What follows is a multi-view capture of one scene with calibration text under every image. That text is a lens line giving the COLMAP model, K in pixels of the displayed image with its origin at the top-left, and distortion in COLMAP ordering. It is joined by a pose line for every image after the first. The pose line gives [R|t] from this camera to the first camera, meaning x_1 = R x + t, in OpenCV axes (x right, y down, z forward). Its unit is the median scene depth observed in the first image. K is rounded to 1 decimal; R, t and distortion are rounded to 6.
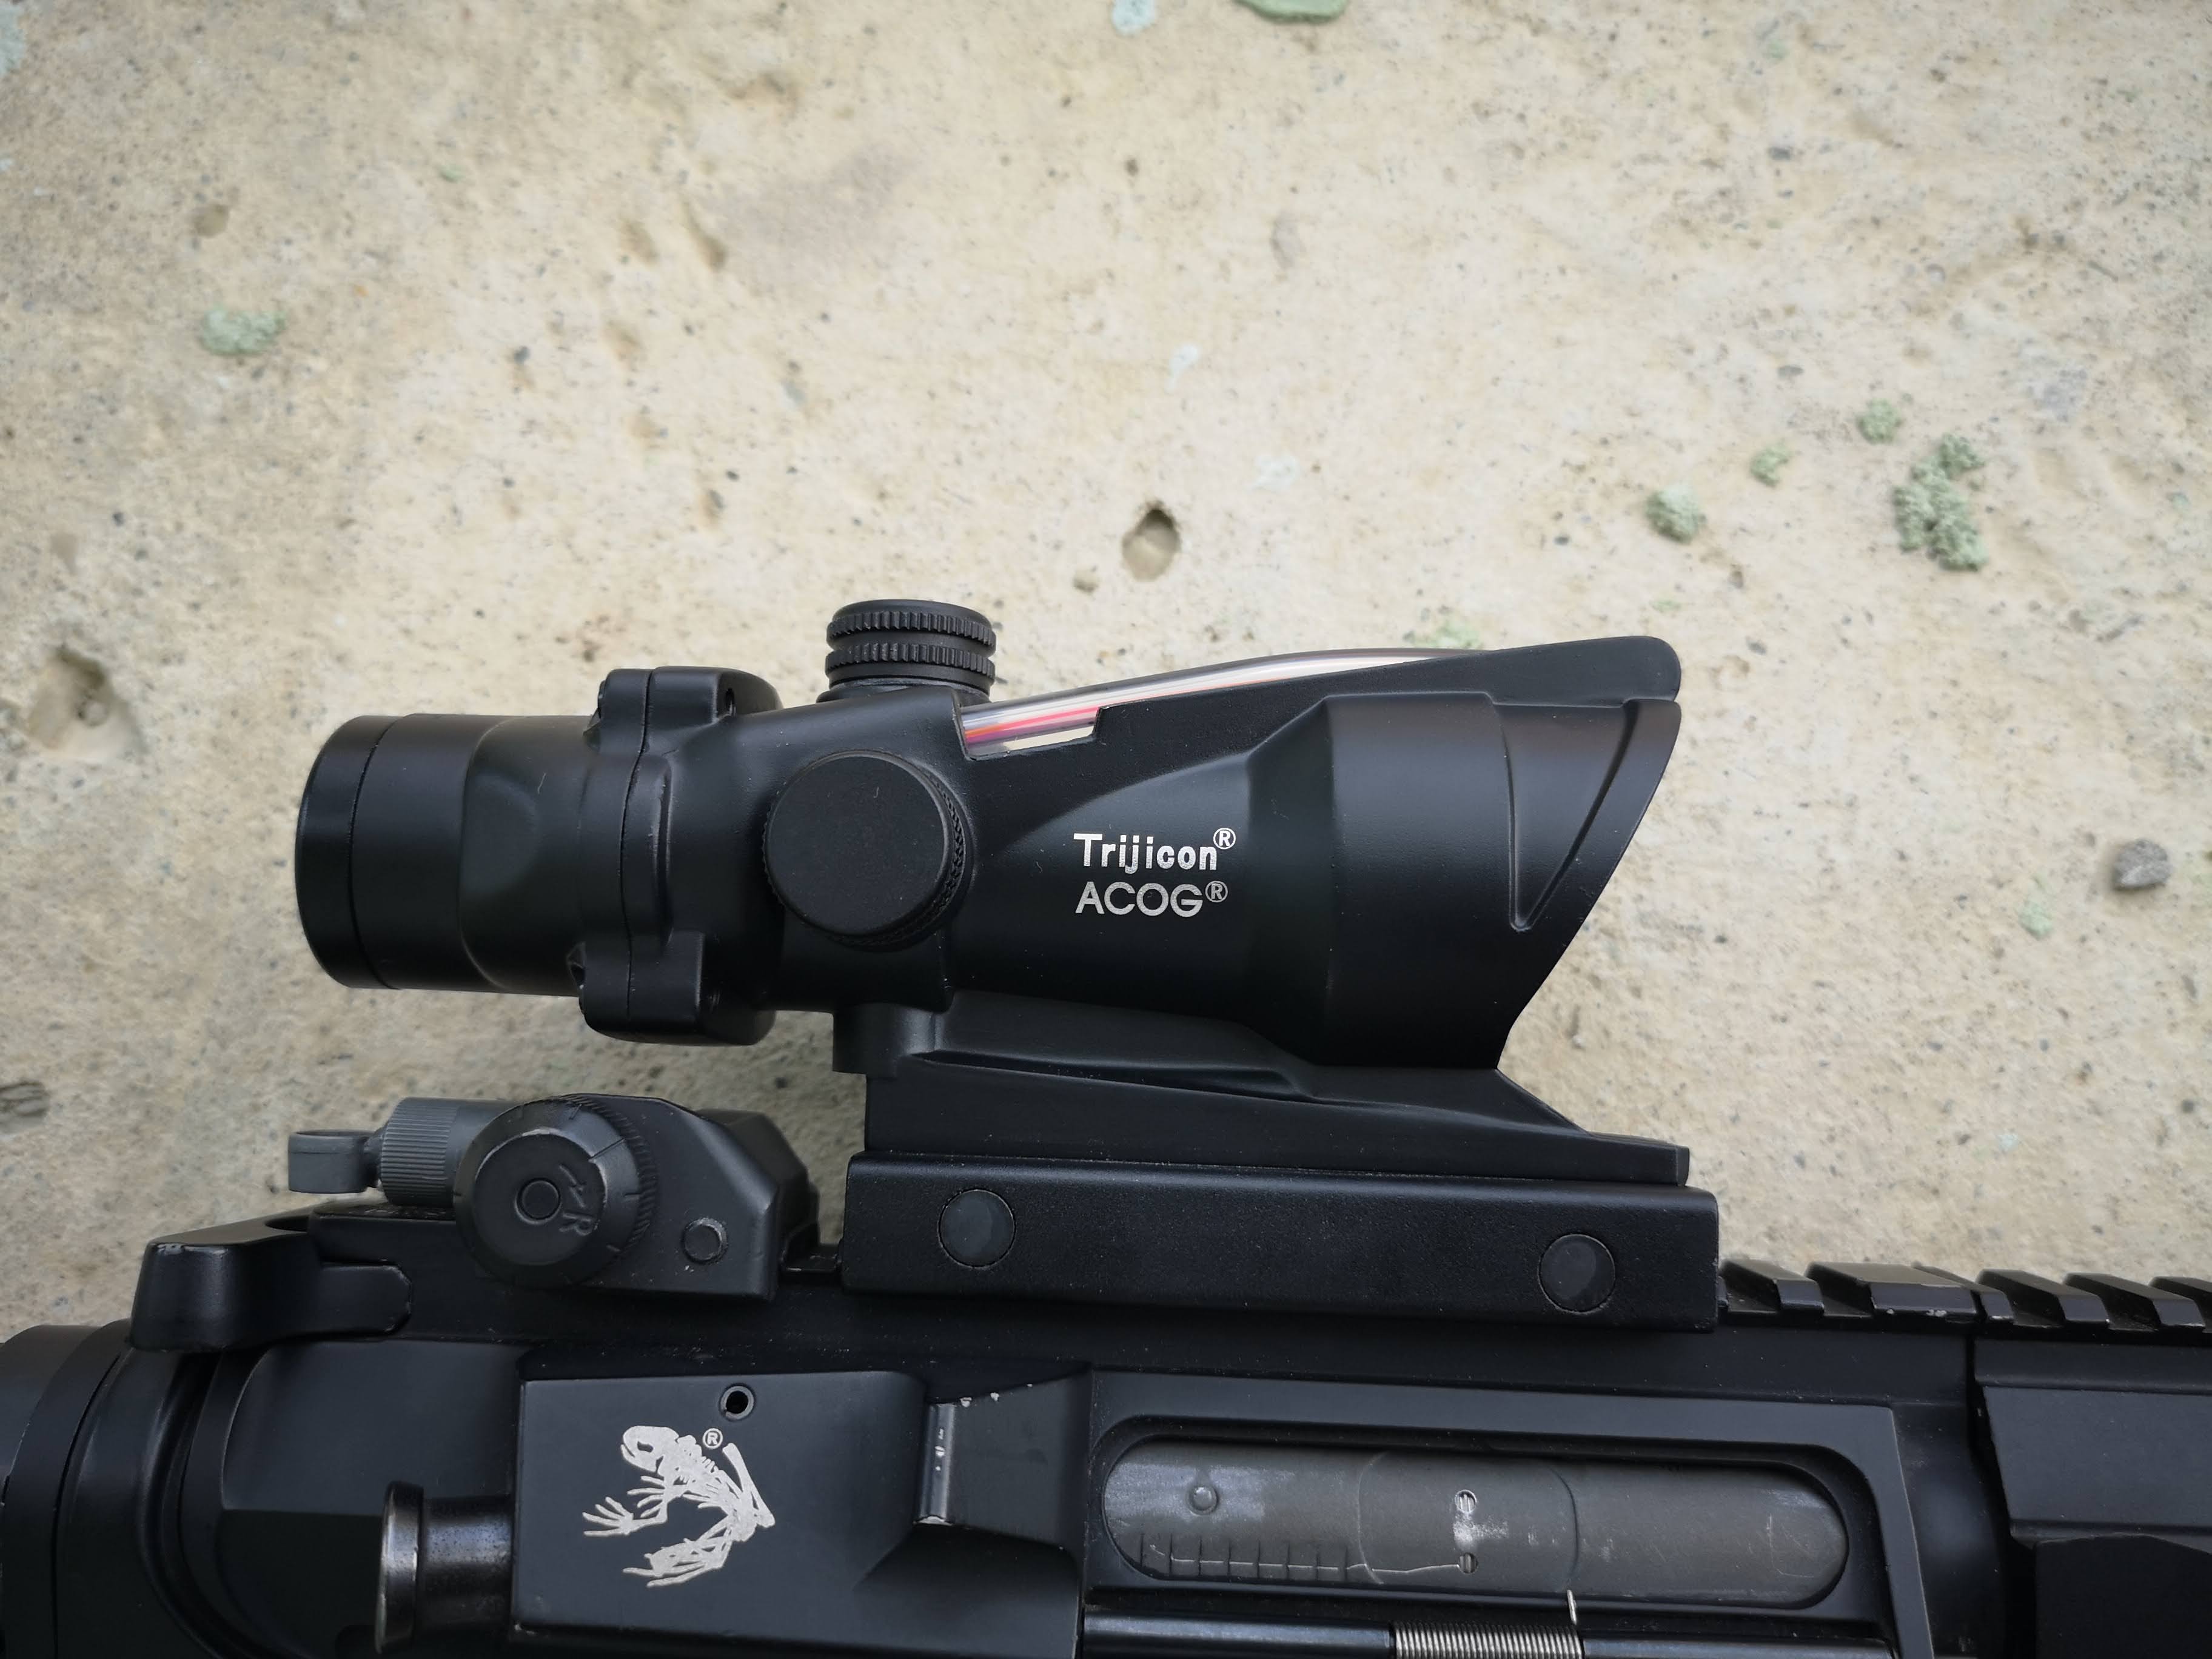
lens RADIAL K [[1789.9, 0, 1118.6], [0, 1789.9, 823.6], [0, 0, 1]] dist [0.031414, -0.082926]
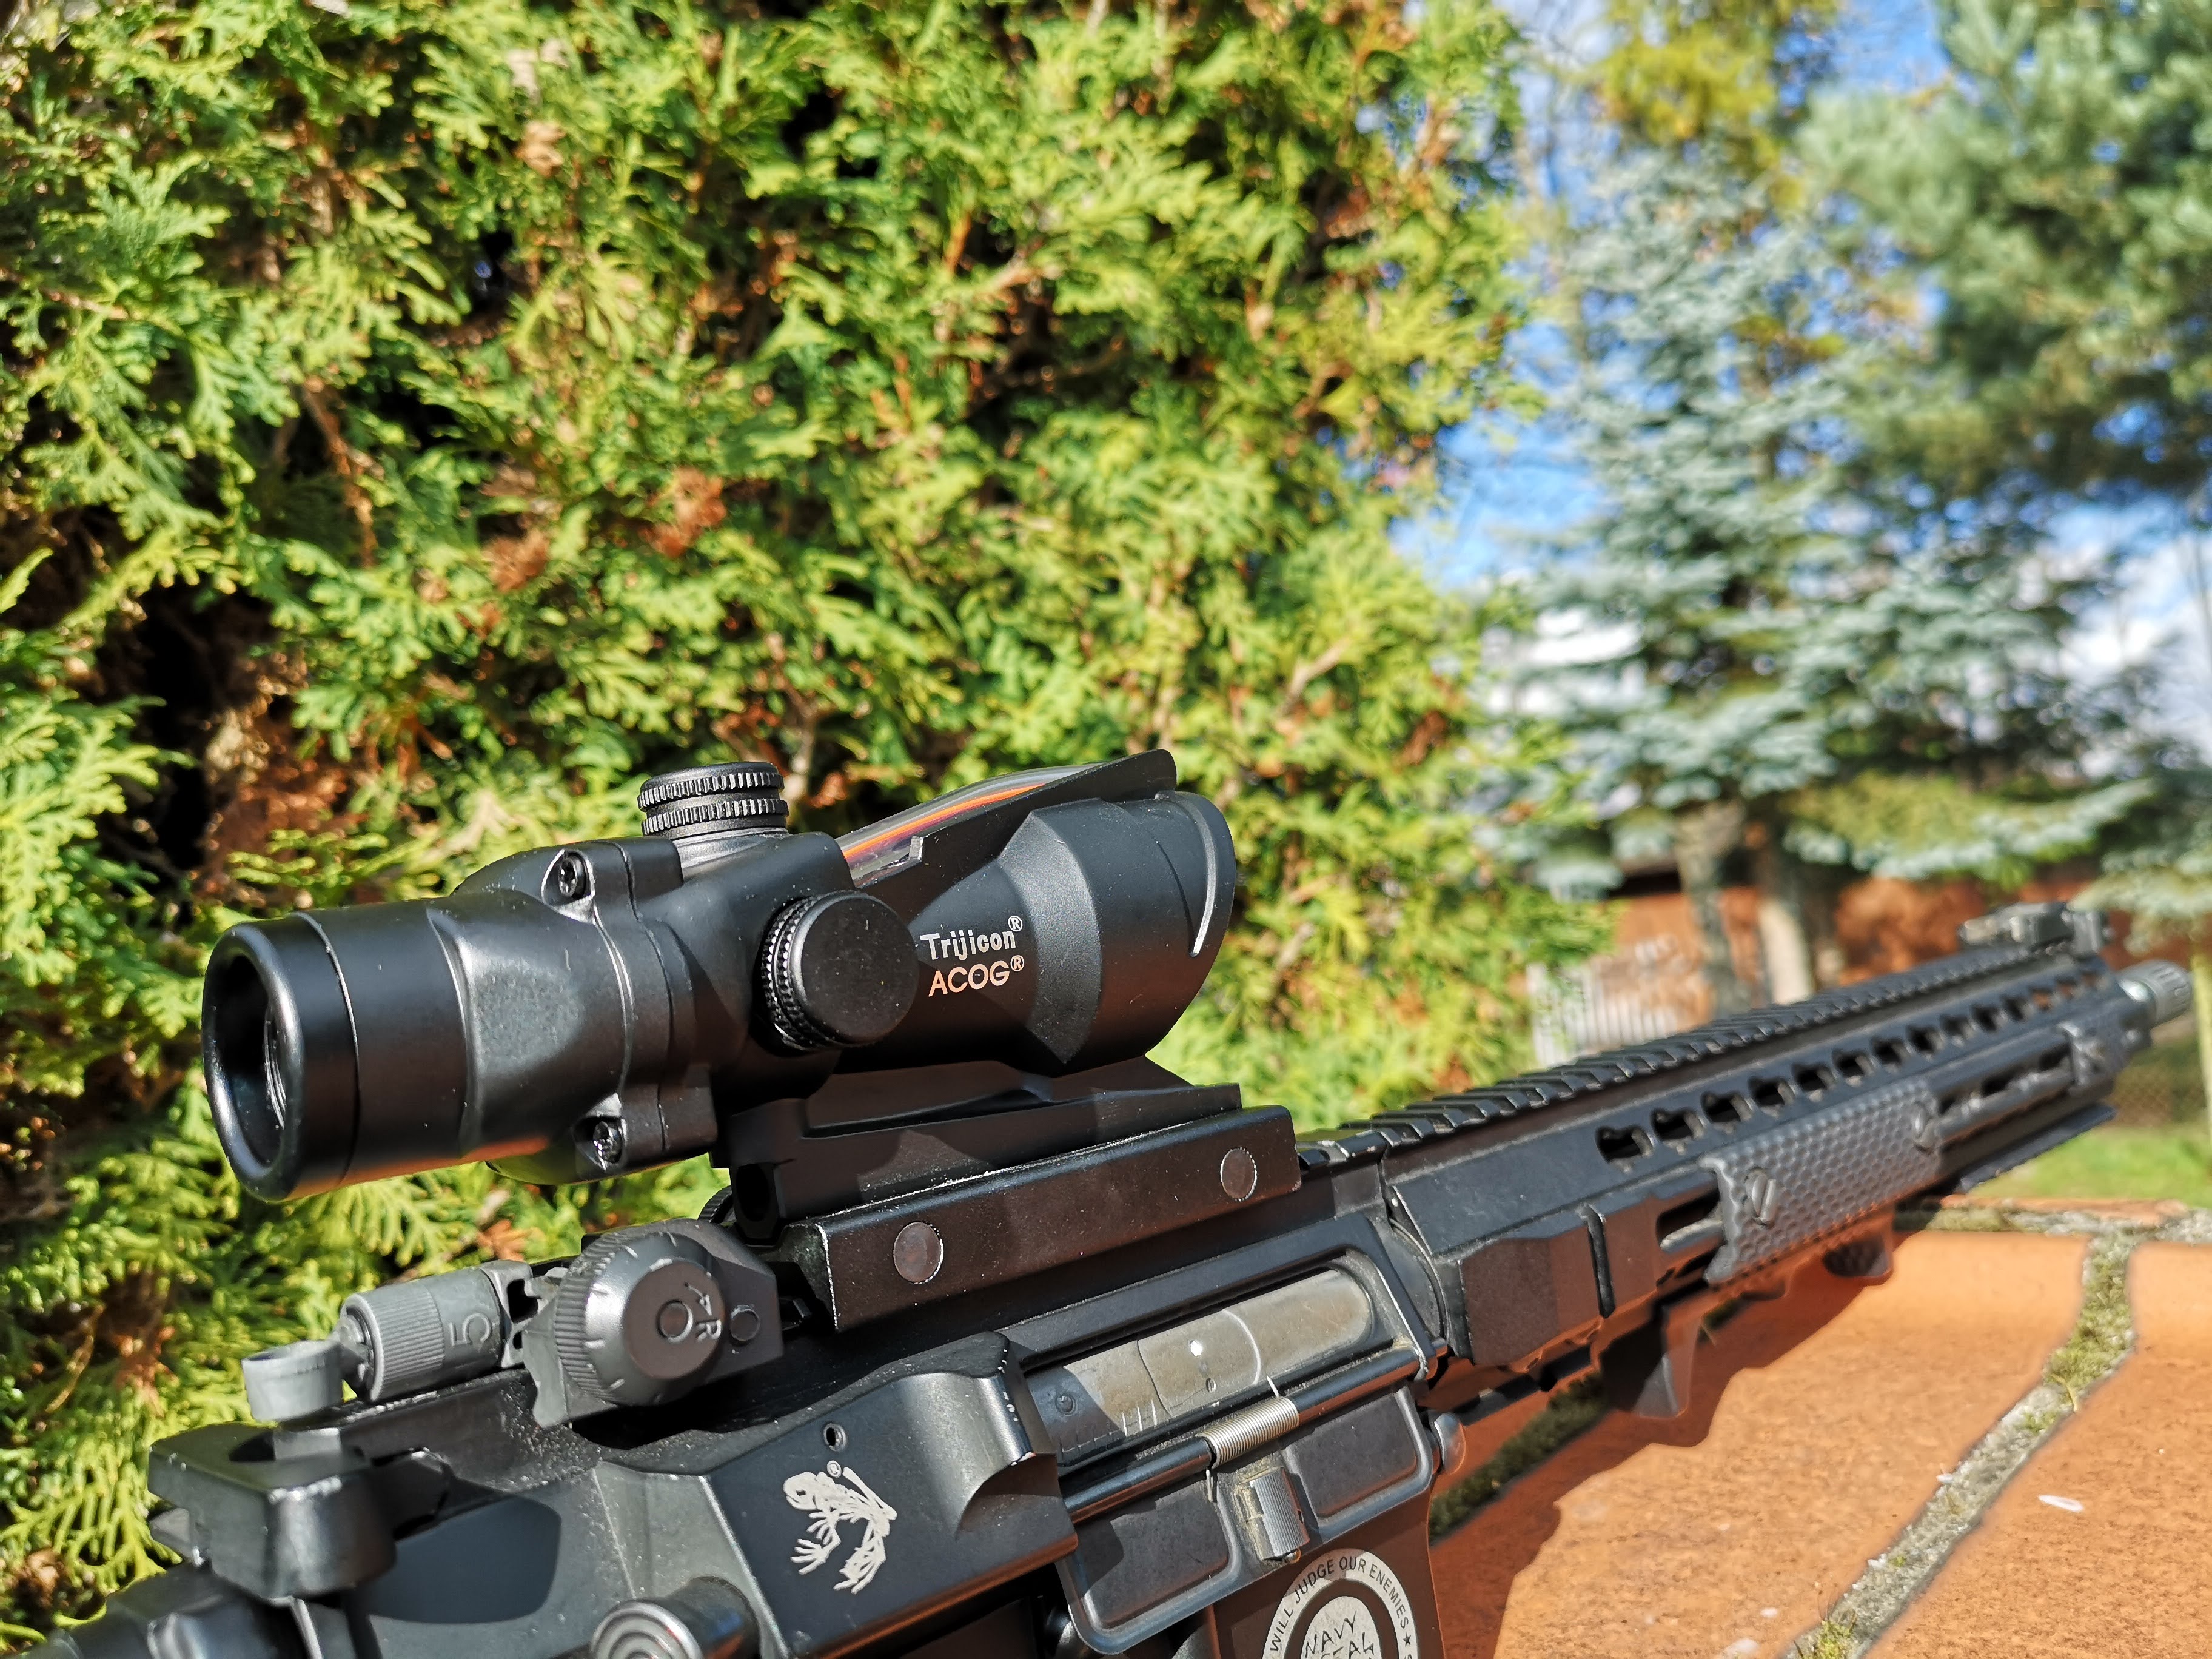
lens RADIAL K [[1732.1, 0, 1106.0], [0, 1732.1, 829.5], [0, 0, 1]] dist [0.051802, -0.067681]
pose [[0.715135, -0.098314, 0.692038, -0.622223], [0.104346, 0.993981, 0.033380, -0.077970], [-0.691154, 0.048340, 0.721089, -0.001516]]
